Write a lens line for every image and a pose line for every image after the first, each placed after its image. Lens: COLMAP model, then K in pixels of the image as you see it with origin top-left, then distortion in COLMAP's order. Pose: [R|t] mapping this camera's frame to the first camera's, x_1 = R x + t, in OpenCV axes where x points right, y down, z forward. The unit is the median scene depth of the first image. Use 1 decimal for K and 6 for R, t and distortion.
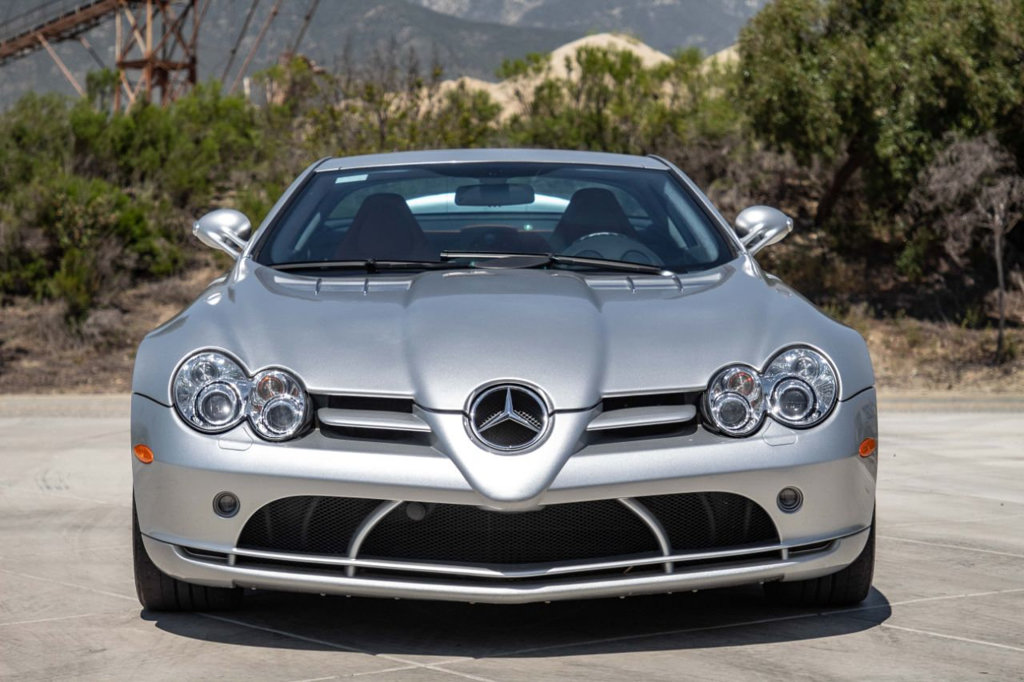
lens RADIAL K [[2866.4, 0, 512.1], [0, 2866.4, 317.7], [0, 0, 1]] dist [0.275008, 0.900048]
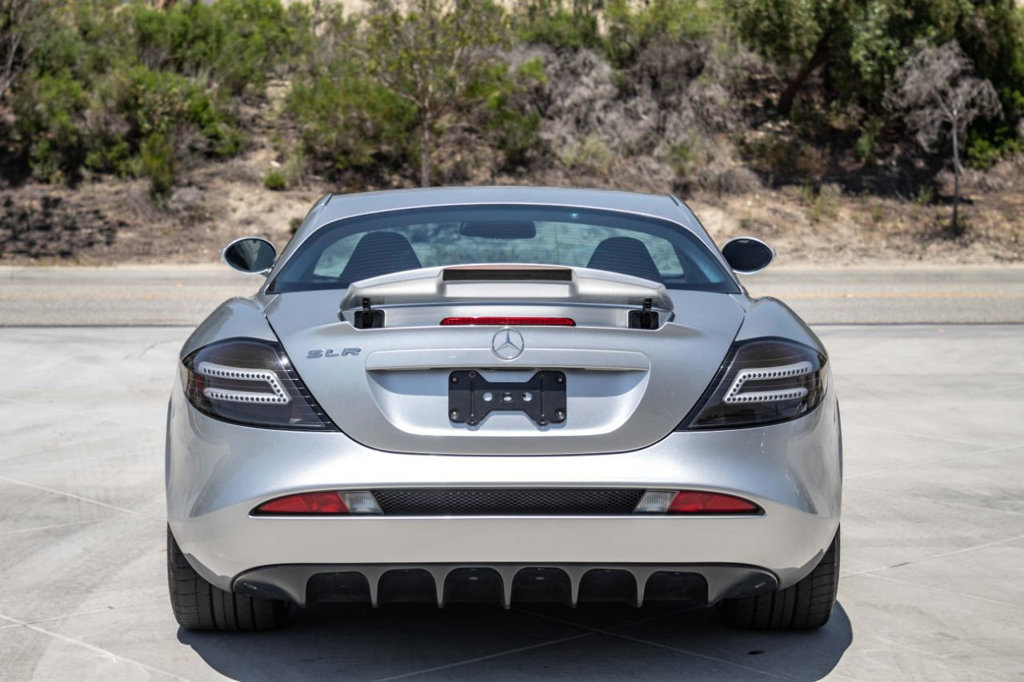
lens RADIAL K [[2395.0, 0, 508.8], [0, 2395.0, 321.9], [0, 0, 1]] dist [0.189985, 0.654133]
pose [[0.995999, -0.001186, 0.089362, -0.098806], [-0.005149, 0.997490, 0.070624, -0.017736], [-0.089221, -0.070802, 0.993492, 0.030352]]
